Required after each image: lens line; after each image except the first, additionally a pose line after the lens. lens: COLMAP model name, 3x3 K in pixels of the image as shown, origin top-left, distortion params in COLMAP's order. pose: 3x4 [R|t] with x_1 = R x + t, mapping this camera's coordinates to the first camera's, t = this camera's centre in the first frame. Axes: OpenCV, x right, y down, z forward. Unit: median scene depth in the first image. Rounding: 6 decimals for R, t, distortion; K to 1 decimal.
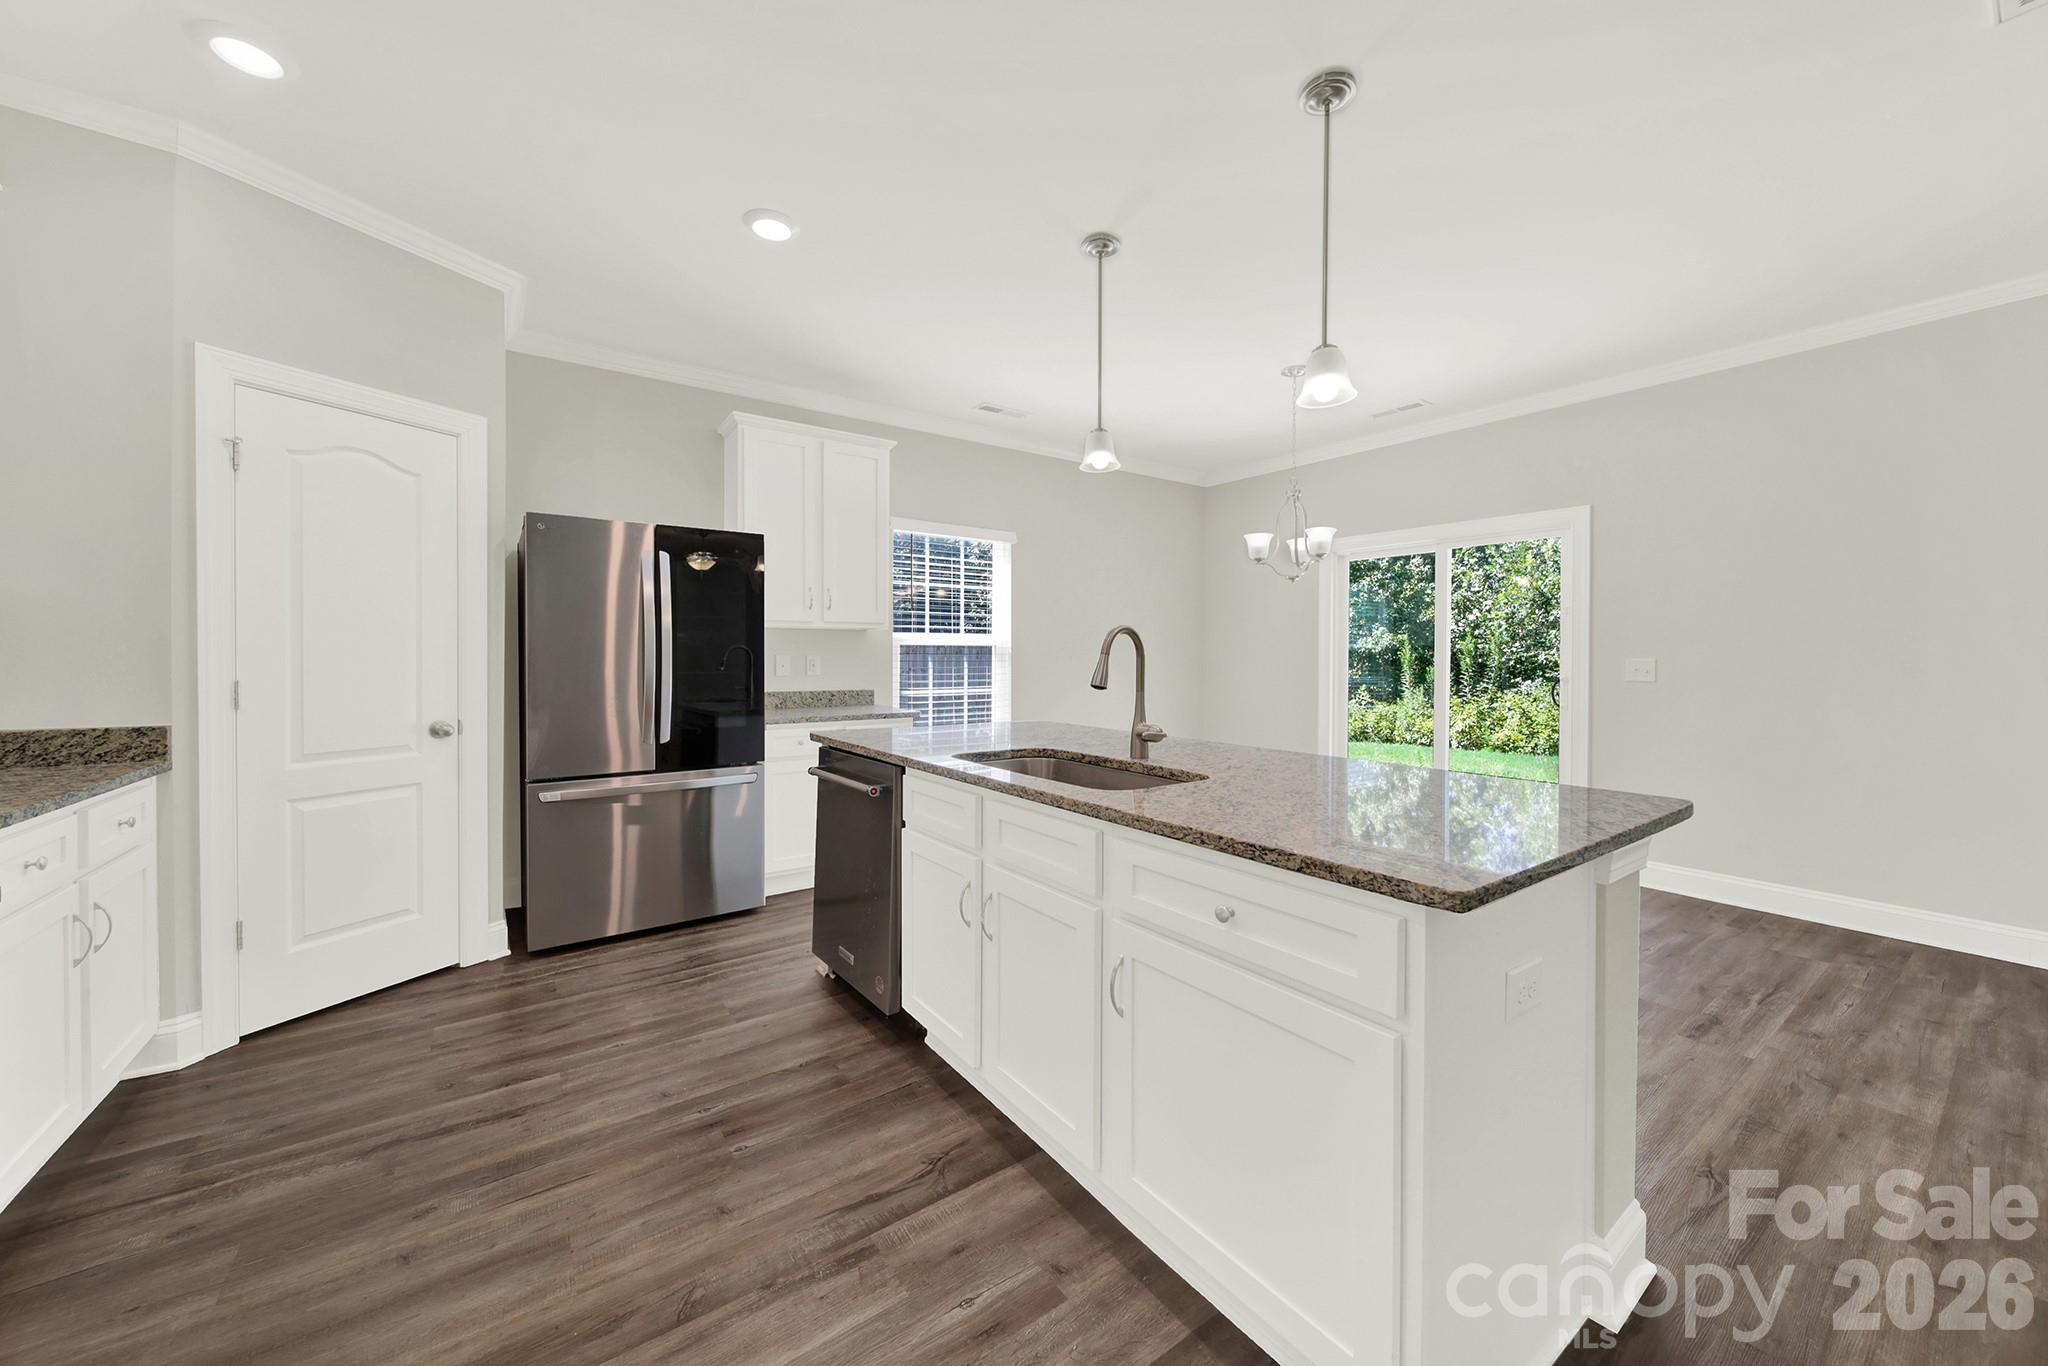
lens RADIAL K [[740.0, 0, 1003.1], [0, 740.0, 661.1], [0, 0, 1]] dist [0.004841, -0.002362]
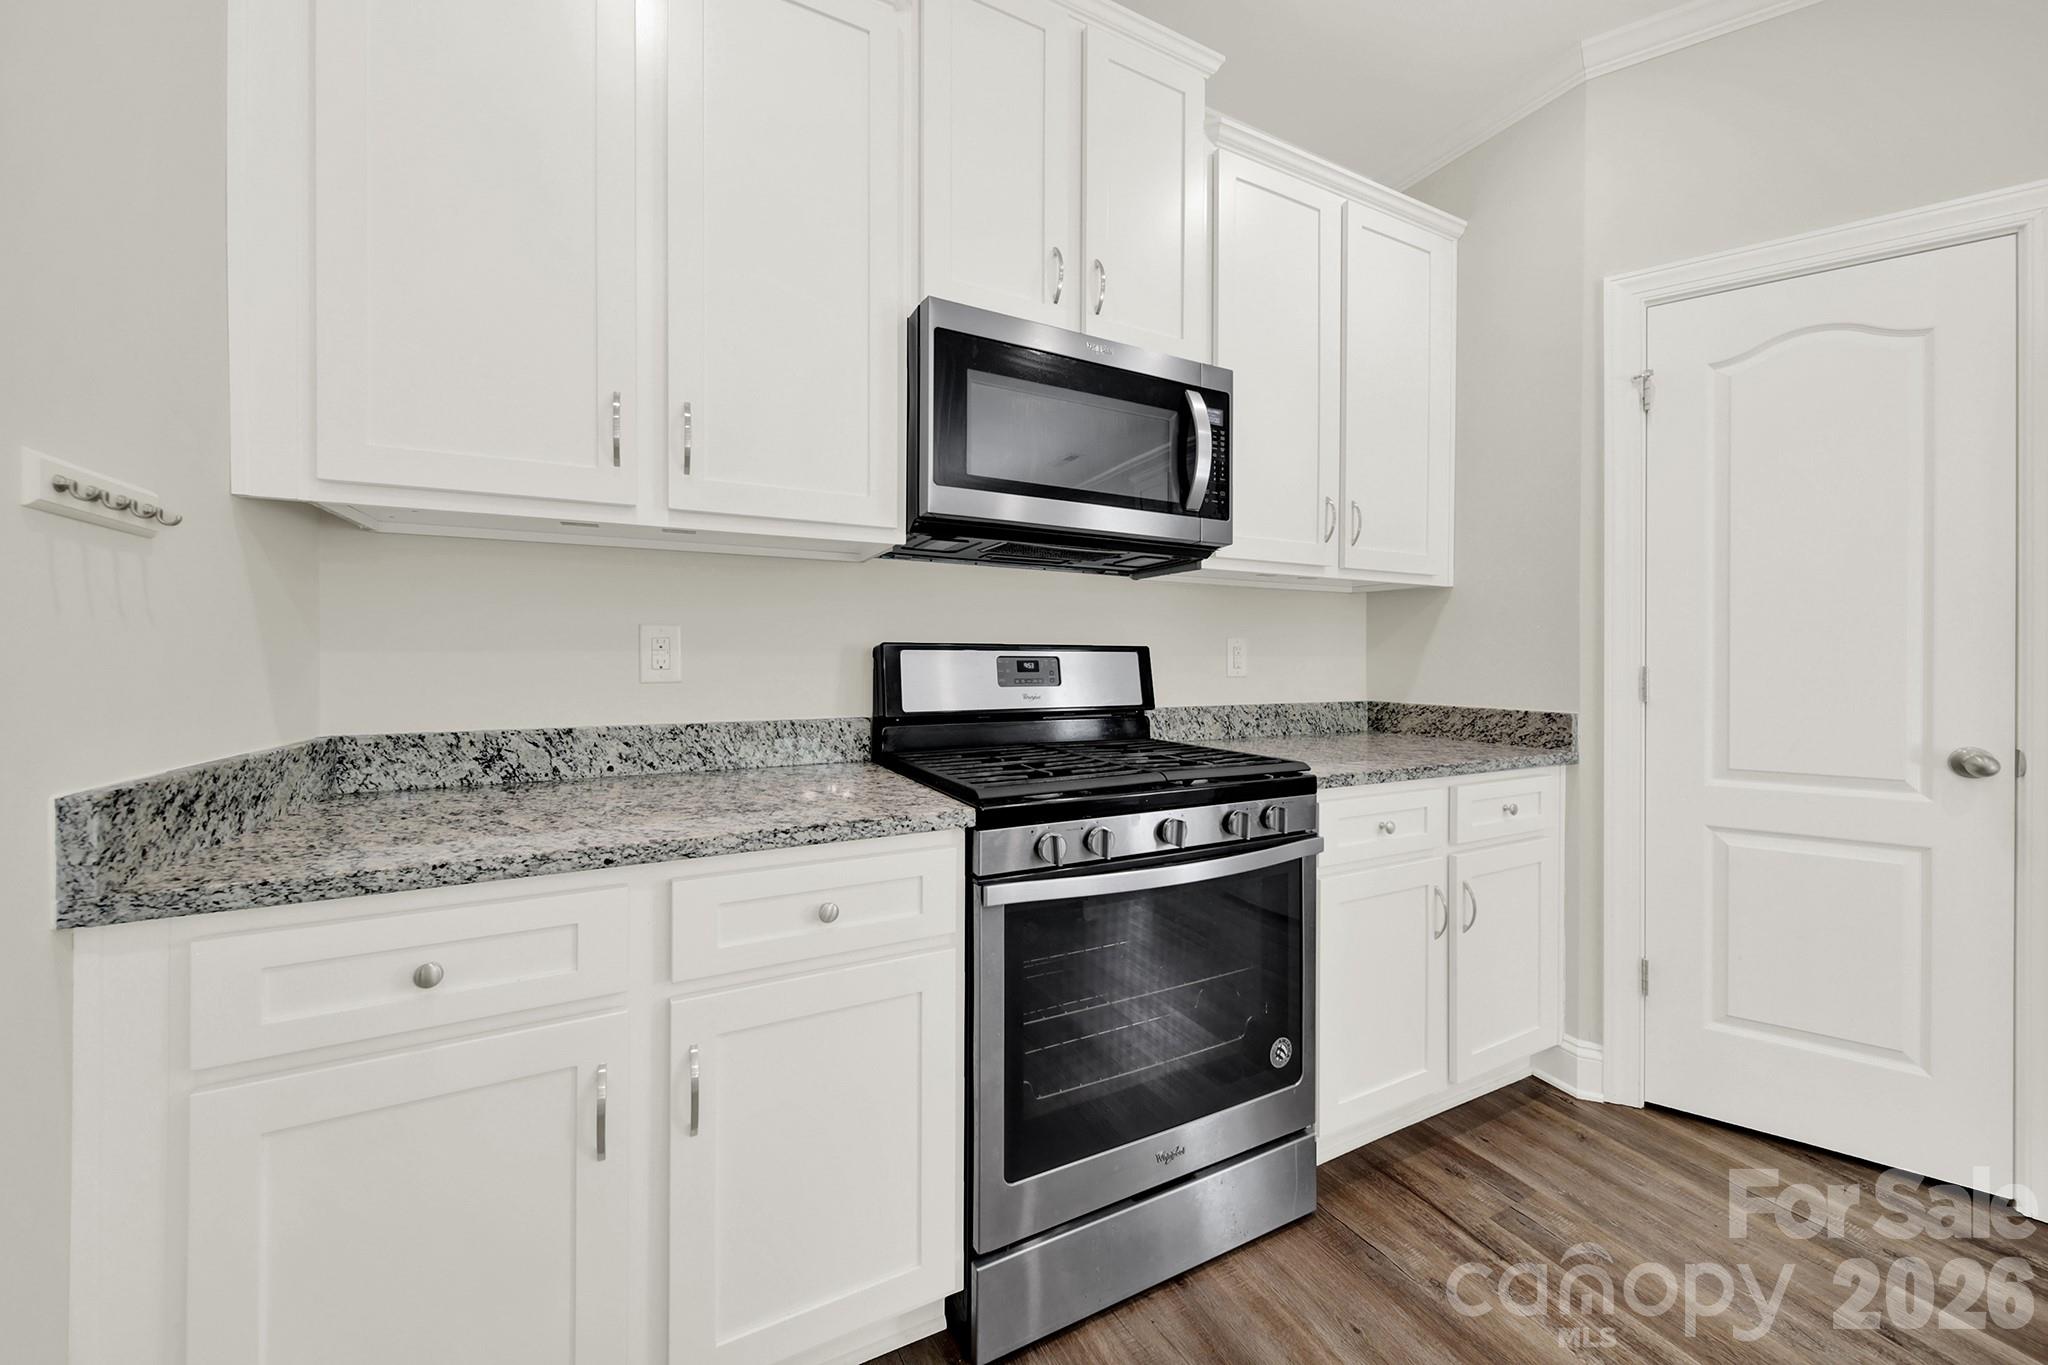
lens RADIAL K [[740.0, 0, 1029.0], [0, 740.0, 659.5], [0, 0, 1]] dist [0.004841, -0.002362]
pose [[-0.134985, -0.000014, -0.990848, -0.106301], [-0.011262, 0.999935, 0.001520, 0.021427], [0.990784, 0.011364, -0.134977, 0.368477]]
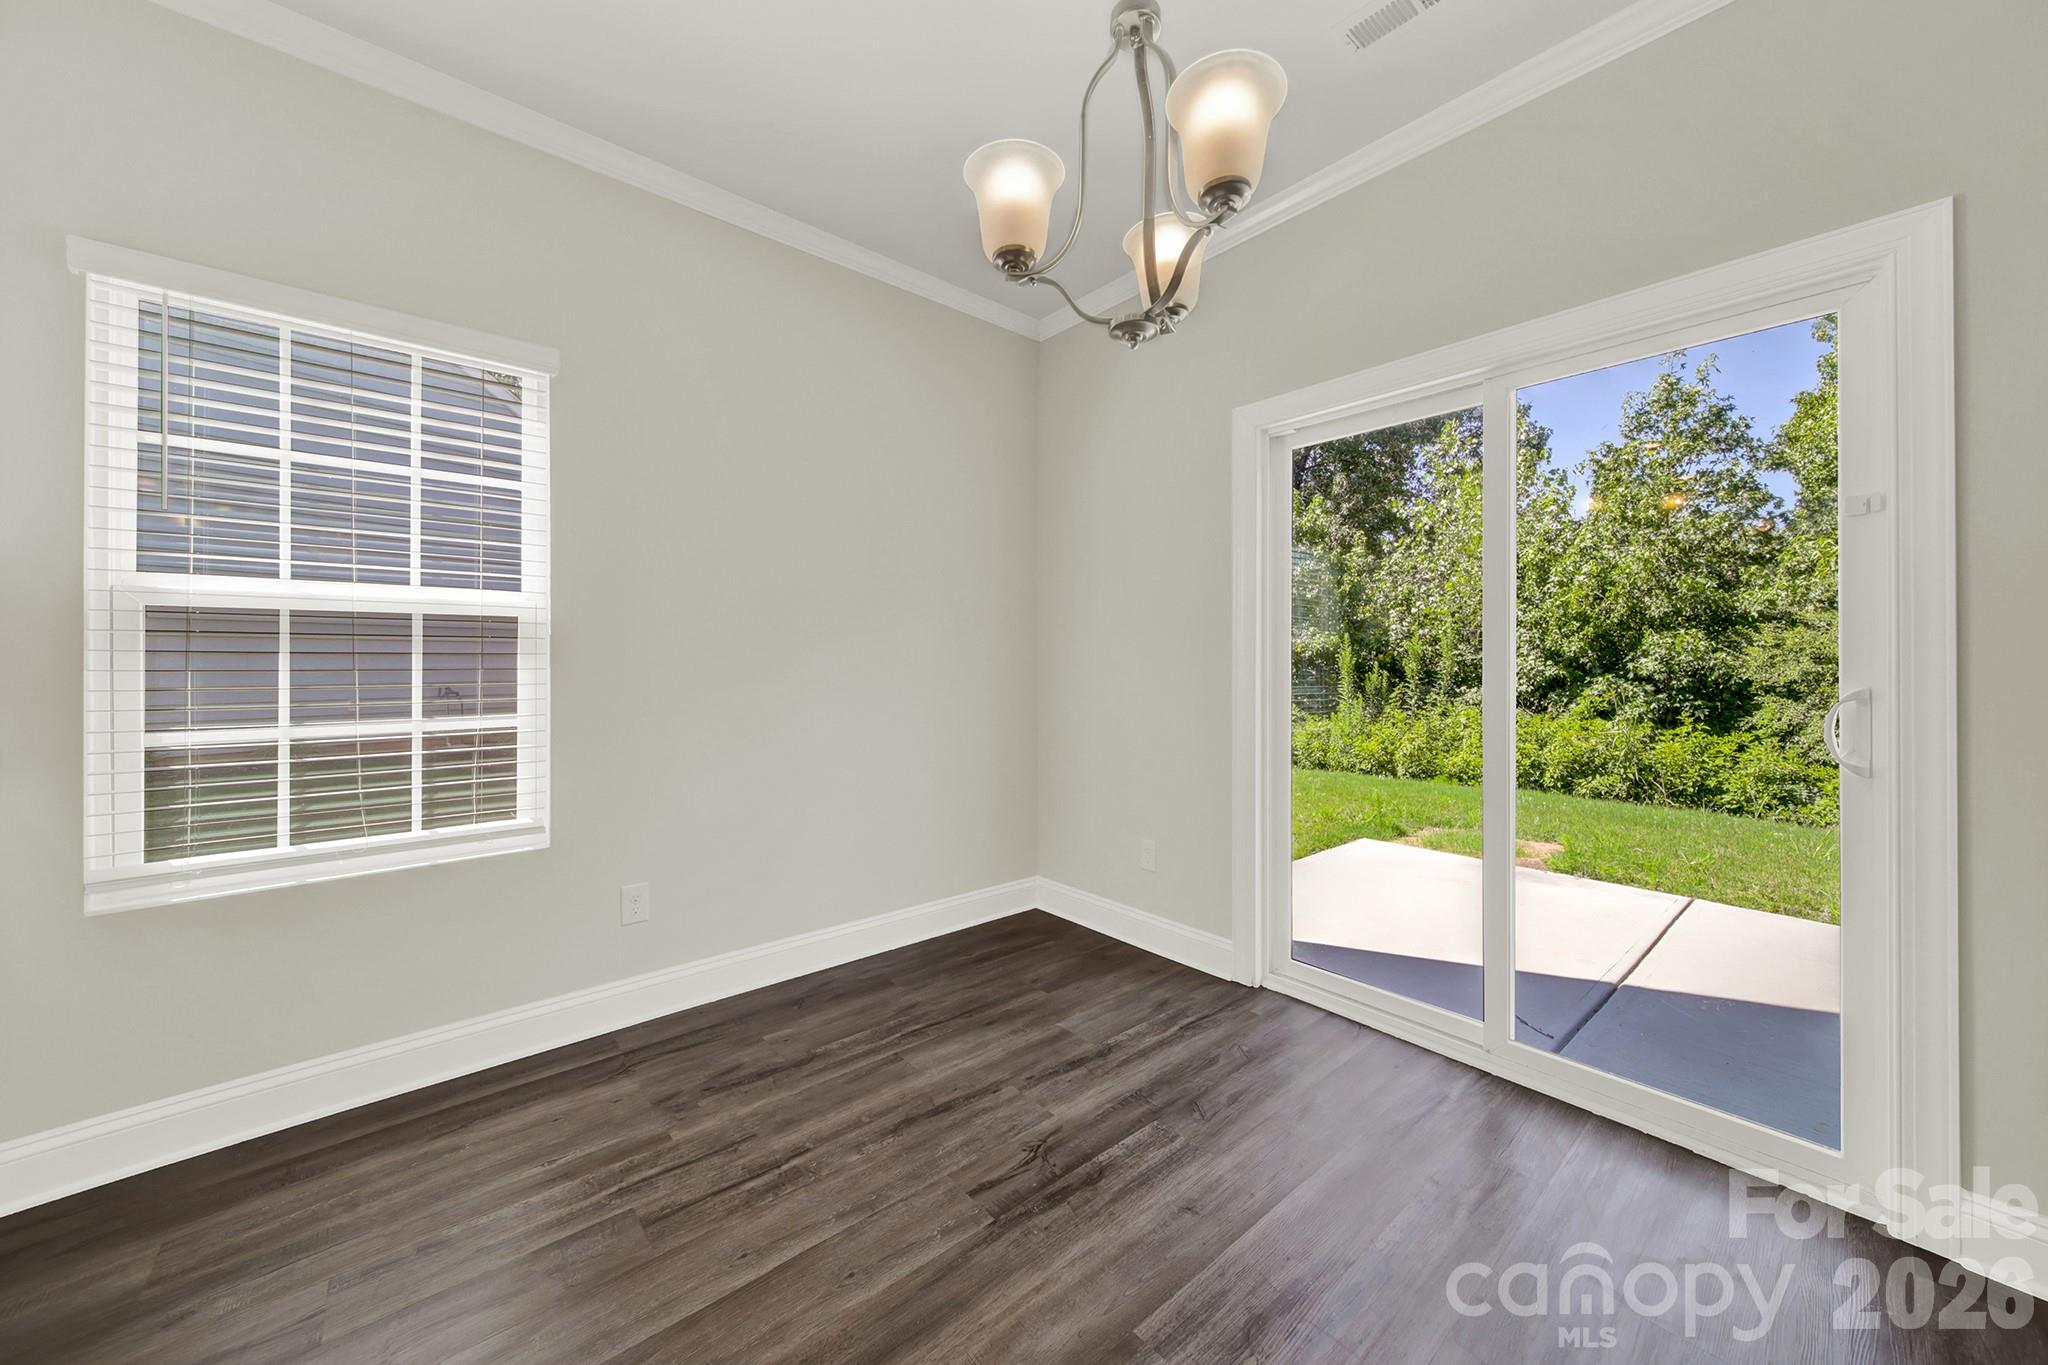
lens RADIAL K [[740.0, 0, 1009.2], [0, 740.0, 668.3], [0, 0, 1]] dist [0.004841, -0.002362]
pose [[0.994622, -0.003161, 0.103528, 0.456336], [0.003789, 0.999976, -0.005864, 0.022802], [-0.103507, 0.006225, 0.994609, 1.058678]]
